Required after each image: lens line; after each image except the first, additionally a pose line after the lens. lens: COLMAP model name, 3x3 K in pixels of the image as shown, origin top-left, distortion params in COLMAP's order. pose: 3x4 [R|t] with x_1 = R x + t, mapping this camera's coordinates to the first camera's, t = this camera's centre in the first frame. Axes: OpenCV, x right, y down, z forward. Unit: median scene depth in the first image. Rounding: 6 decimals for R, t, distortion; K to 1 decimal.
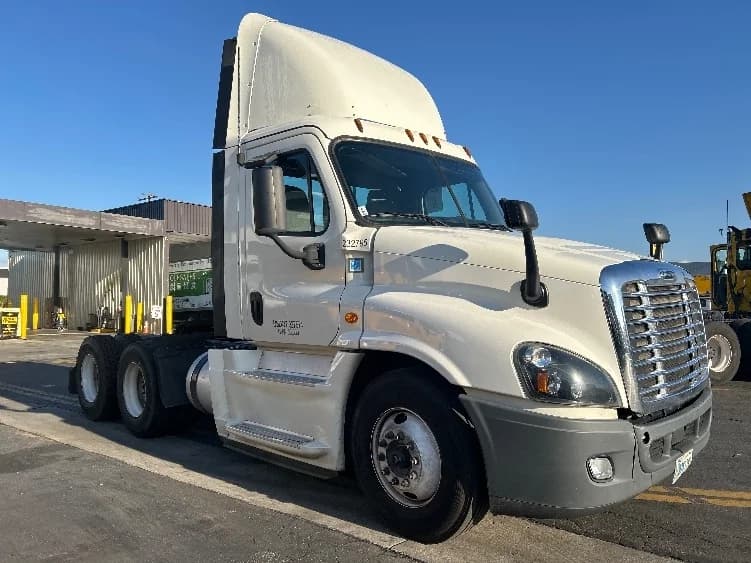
lens RADIAL K [[559.5, 0, 375.5], [0, 559.5, 281.5], [0, 0, 1]] dist [0.001335, 0.000271]
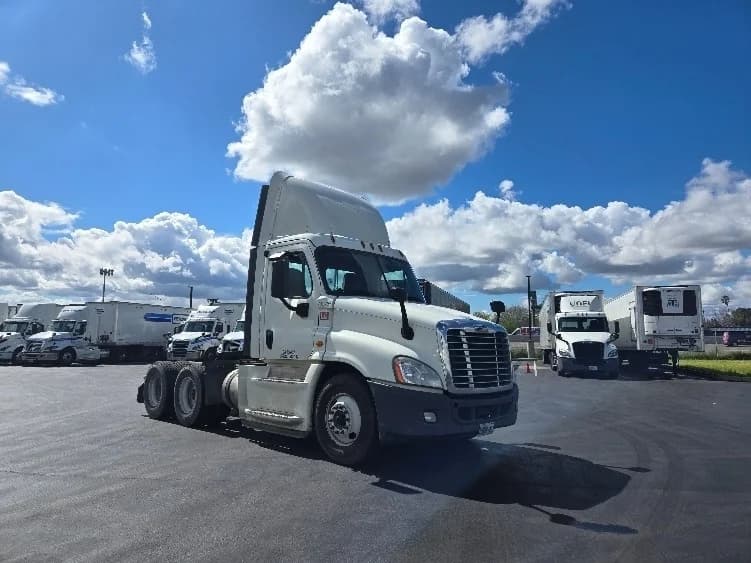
lens RADIAL K [[559.5, 0, 375.5], [0, 559.5, 281.5], [0, 0, 1]] dist [0.001335, 0.000271]
pose [[0.998467, 0.044676, -0.032673, 0.176105], [-0.048473, 0.990776, -0.126543, 0.078594], [0.026718, 0.127933, 0.991423, -0.782118]]
